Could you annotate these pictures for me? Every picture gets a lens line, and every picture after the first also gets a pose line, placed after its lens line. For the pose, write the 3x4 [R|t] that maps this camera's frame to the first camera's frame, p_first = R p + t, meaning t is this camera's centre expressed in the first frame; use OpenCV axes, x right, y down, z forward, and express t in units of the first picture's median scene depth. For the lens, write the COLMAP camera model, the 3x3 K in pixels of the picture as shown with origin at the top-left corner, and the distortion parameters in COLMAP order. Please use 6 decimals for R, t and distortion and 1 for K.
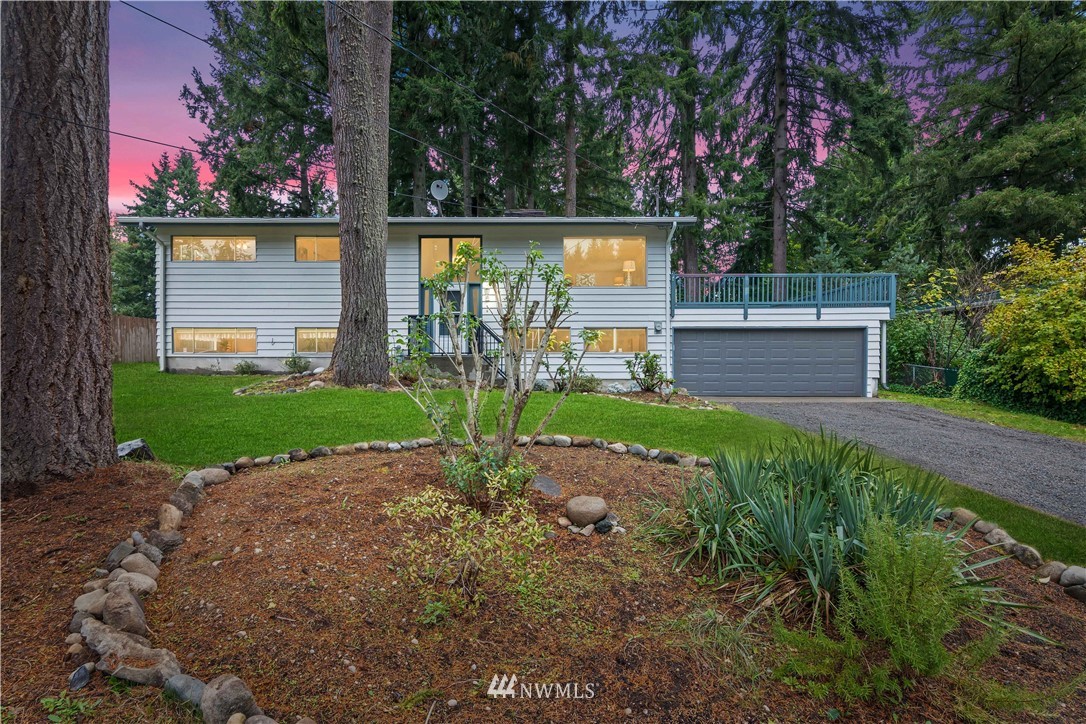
lens RADIAL K [[523.0, 0, 546.4], [0, 523.0, 364.5], [0, 0, 1]] dist [-0.002879, 0.002895]
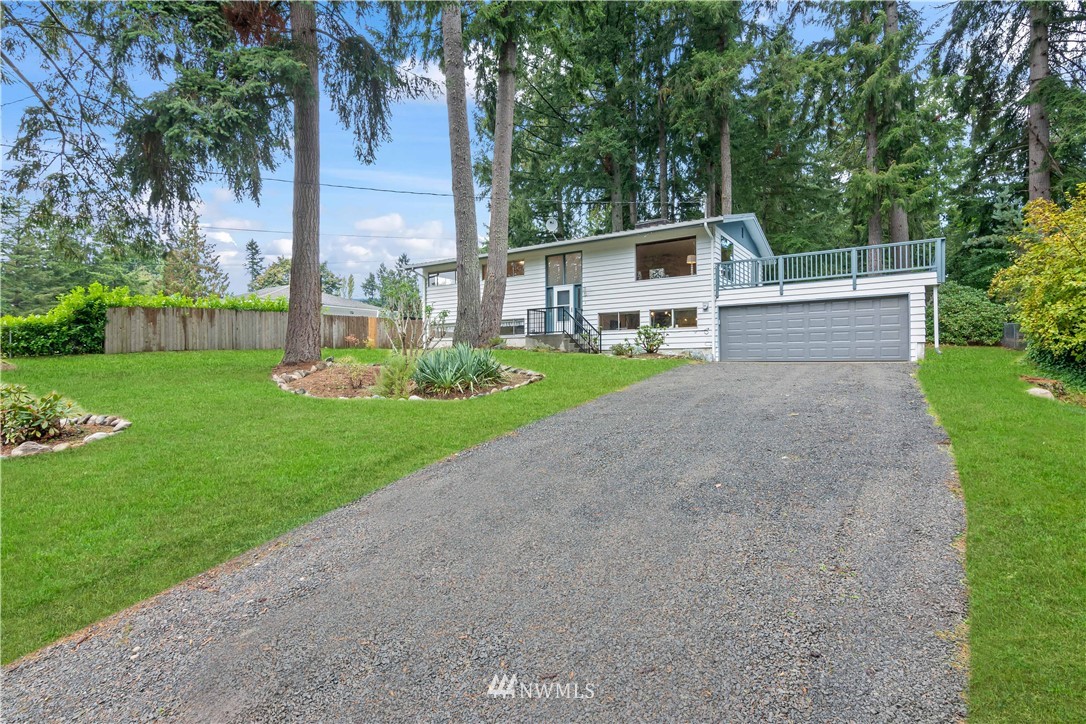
lens RADIAL K [[523.0, 0, 538.2], [0, 523.0, 360.9], [0, 0, 1]] dist [-0.002879, 0.002895]
pose [[0.828046, -0.006446, -0.560623, 0.582854], [0.003602, 0.999974, -0.006176, 0.065131], [0.560649, 0.003094, 0.828048, -0.258698]]
